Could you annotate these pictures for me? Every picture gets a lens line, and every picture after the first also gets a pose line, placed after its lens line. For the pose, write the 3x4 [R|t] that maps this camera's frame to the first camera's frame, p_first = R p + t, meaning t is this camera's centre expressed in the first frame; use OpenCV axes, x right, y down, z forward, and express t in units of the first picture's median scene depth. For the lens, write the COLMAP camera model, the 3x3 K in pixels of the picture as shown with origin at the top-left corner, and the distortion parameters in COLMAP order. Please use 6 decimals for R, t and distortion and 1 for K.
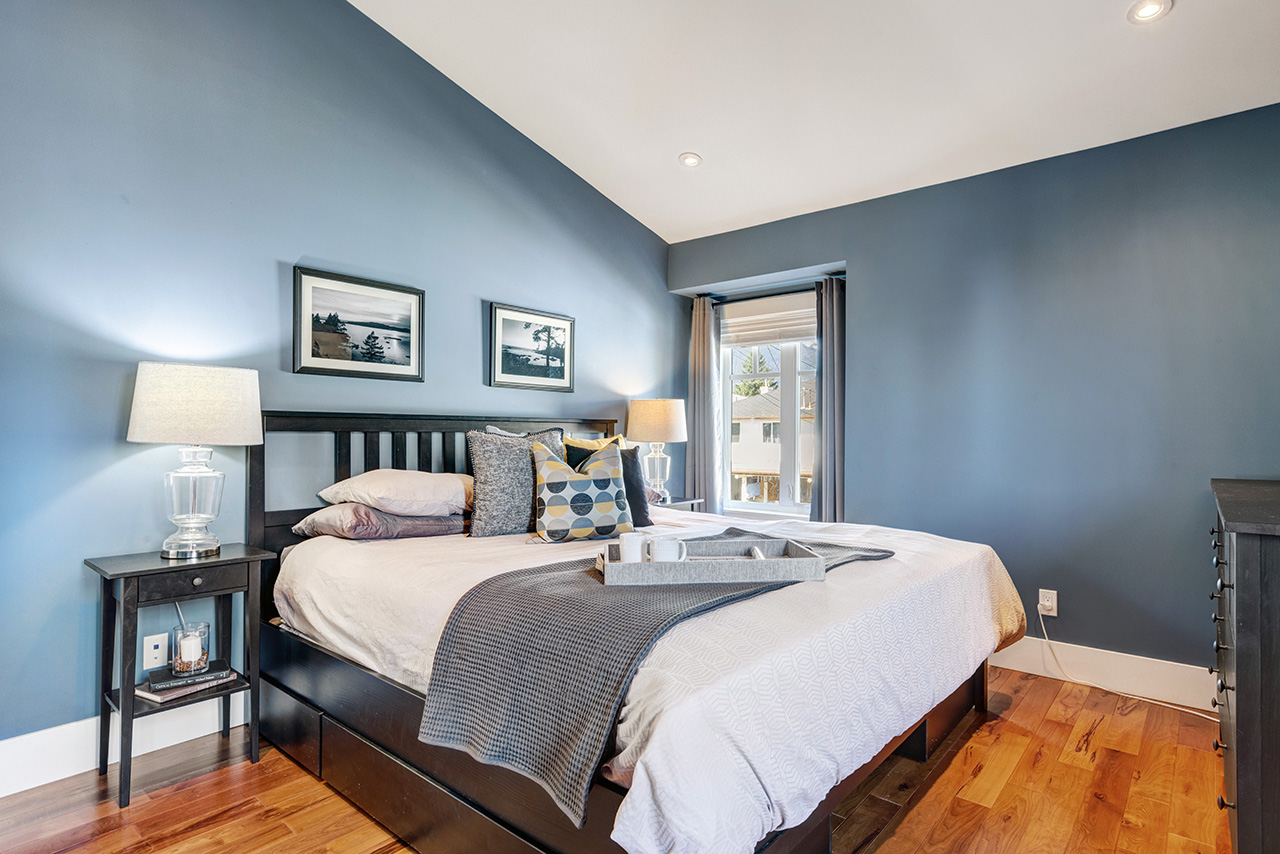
lens RADIAL K [[667.4, 0, 637.4], [0, 667.4, 428.8], [0, 0, 1]] dist [0.002982, 0.000195]
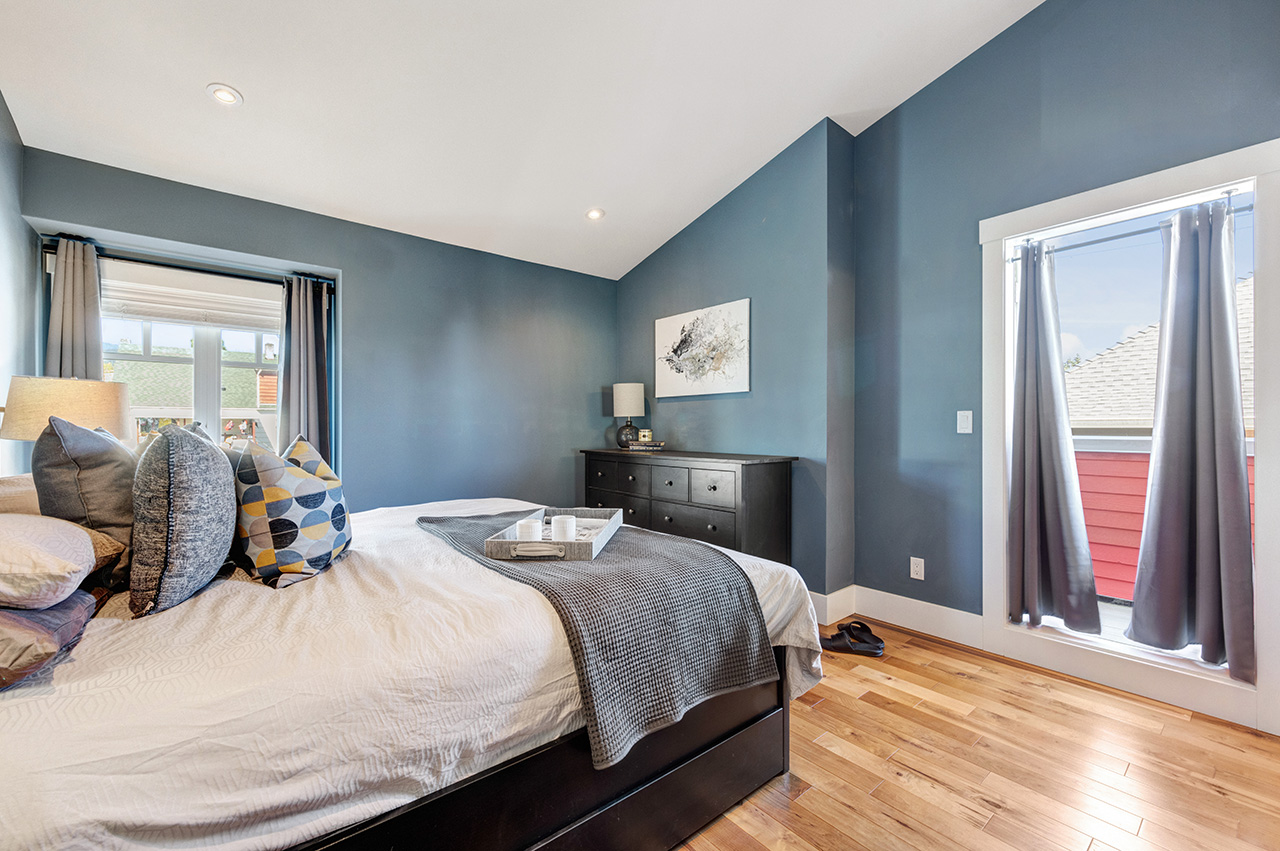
lens RADIAL K [[530.0, 0, 637.7], [0, 530.0, 426.2], [0, 0, 1]] dist [0.001263, 0.000157]
pose [[0.174910, 0.000399, 0.984584, -0.576357], [-0.006771, 0.999977, 0.000798, -0.000240], [-0.984561, -0.006806, 0.174909, 0.468386]]
